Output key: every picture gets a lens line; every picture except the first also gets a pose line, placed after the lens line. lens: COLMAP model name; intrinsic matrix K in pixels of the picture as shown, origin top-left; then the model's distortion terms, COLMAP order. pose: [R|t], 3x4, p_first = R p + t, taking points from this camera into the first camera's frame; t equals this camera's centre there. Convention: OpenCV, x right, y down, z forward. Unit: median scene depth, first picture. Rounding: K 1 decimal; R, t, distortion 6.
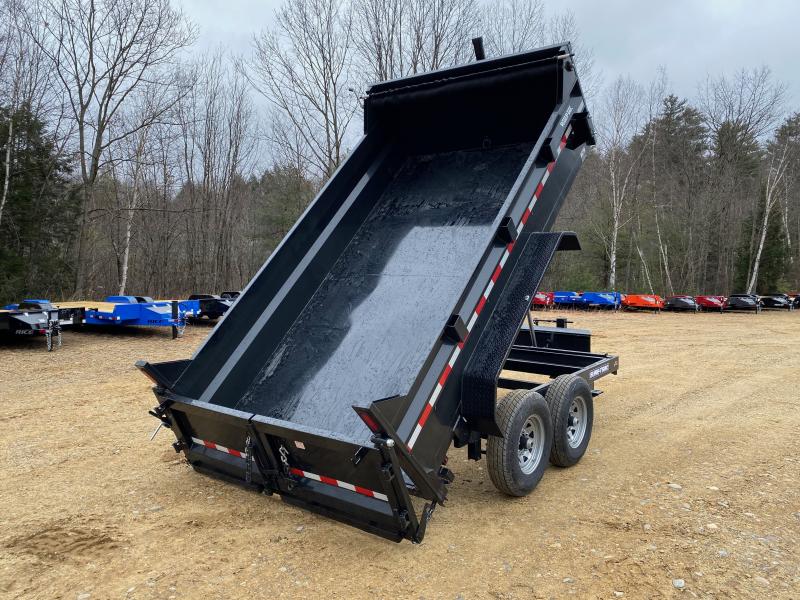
lens RADIAL K [[628.7, 0, 397.3], [0, 628.7, 300.0], [0, 0, 1]] dist [0.002416, 0.007941]
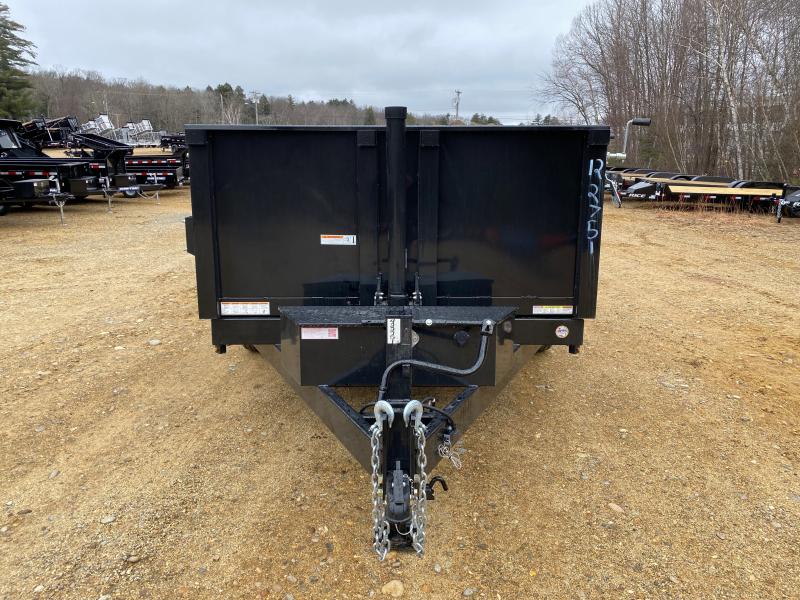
lens RADIAL K [[606.3, 0, 403.0], [0, 606.3, 297.2], [0, 0, 1]] dist [0.007145, -0.000179]
pose [[-0.783806, 0.134807, -0.606198, 0.255677], [-0.051158, 0.958820, 0.279370, -0.035744], [0.618895, 0.249984, -0.744632, 0.711152]]
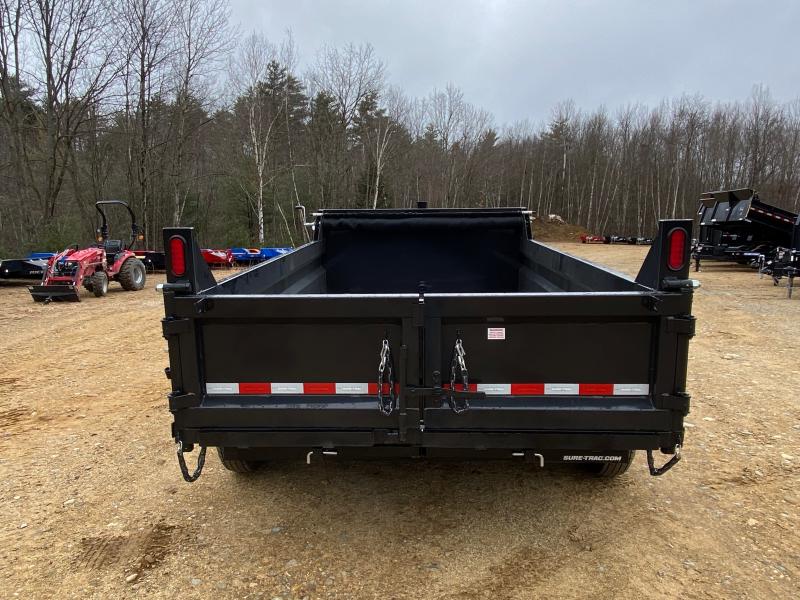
lens RADIAL K [[593.7, 0, 391.4], [0, 593.7, 309.8], [0, 0, 1]] dist [0.076575, -0.096407]
pose [[0.817333, -0.105102, 0.566498, -0.168569], [0.054546, 0.992920, 0.105518, -0.006823], [-0.573577, -0.055343, 0.817280, 0.168340]]
